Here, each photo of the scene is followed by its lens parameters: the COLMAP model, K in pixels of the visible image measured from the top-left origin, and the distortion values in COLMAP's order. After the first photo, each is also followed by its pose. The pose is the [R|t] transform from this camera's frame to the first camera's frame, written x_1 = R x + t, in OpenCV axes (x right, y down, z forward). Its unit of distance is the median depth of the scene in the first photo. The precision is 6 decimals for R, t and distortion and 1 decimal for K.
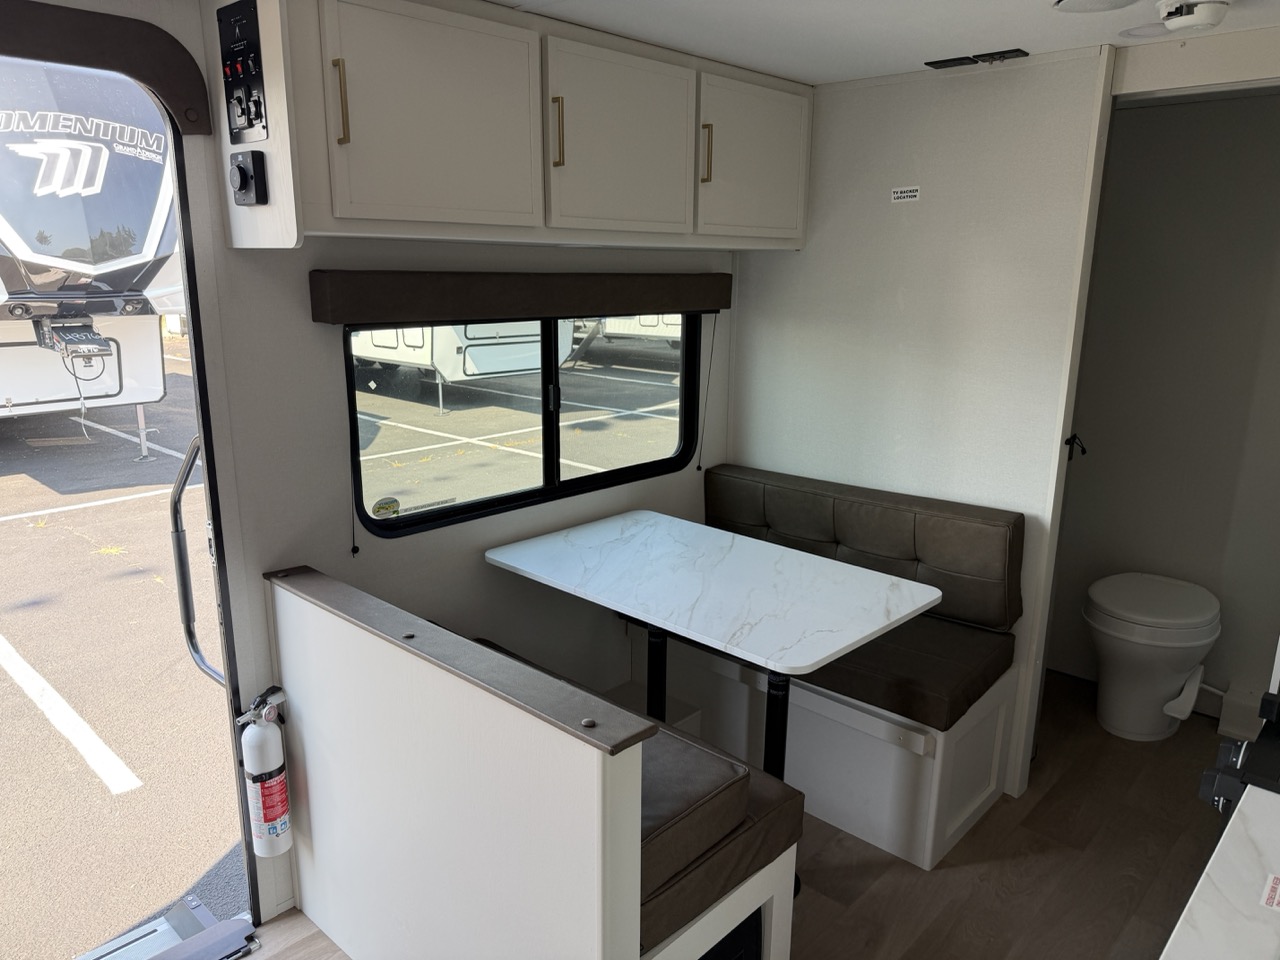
lens RADIAL K [[906.2, 0, 636.5], [0, 906.2, 479.7], [0, 0, 1]] dist [0.038747, -0.058927]
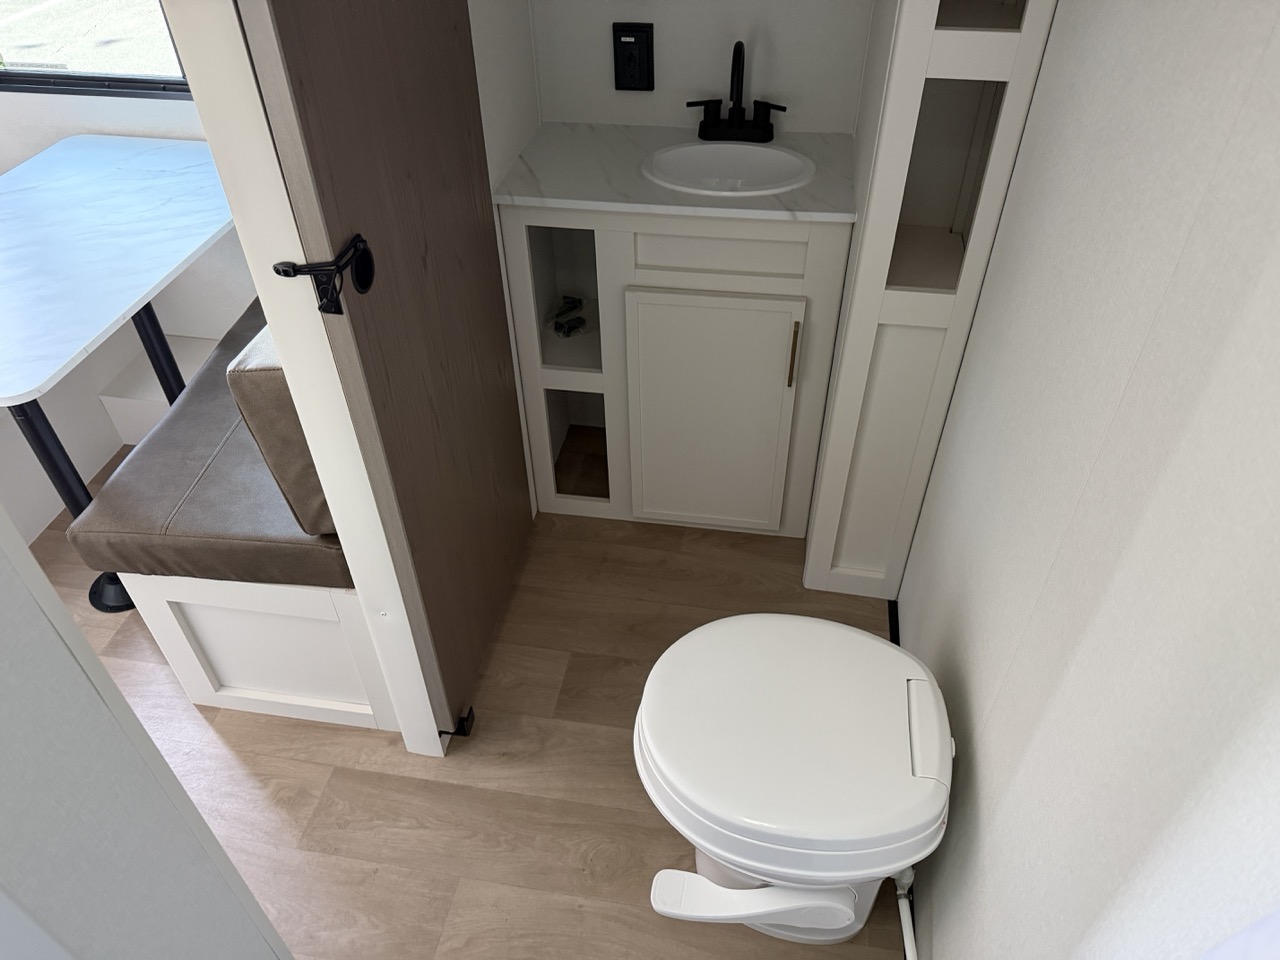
lens RADIAL K [[906.2, 0, 641.9], [0, 906.2, 486.6], [0, 0, 1]] dist [0.038747, -0.058927]
pose [[0.546456, 0.549447, -0.632055, 0.895138], [-0.183592, 0.814938, 0.549700, -0.234045], [0.817117, -0.184346, 0.546202, 0.867120]]
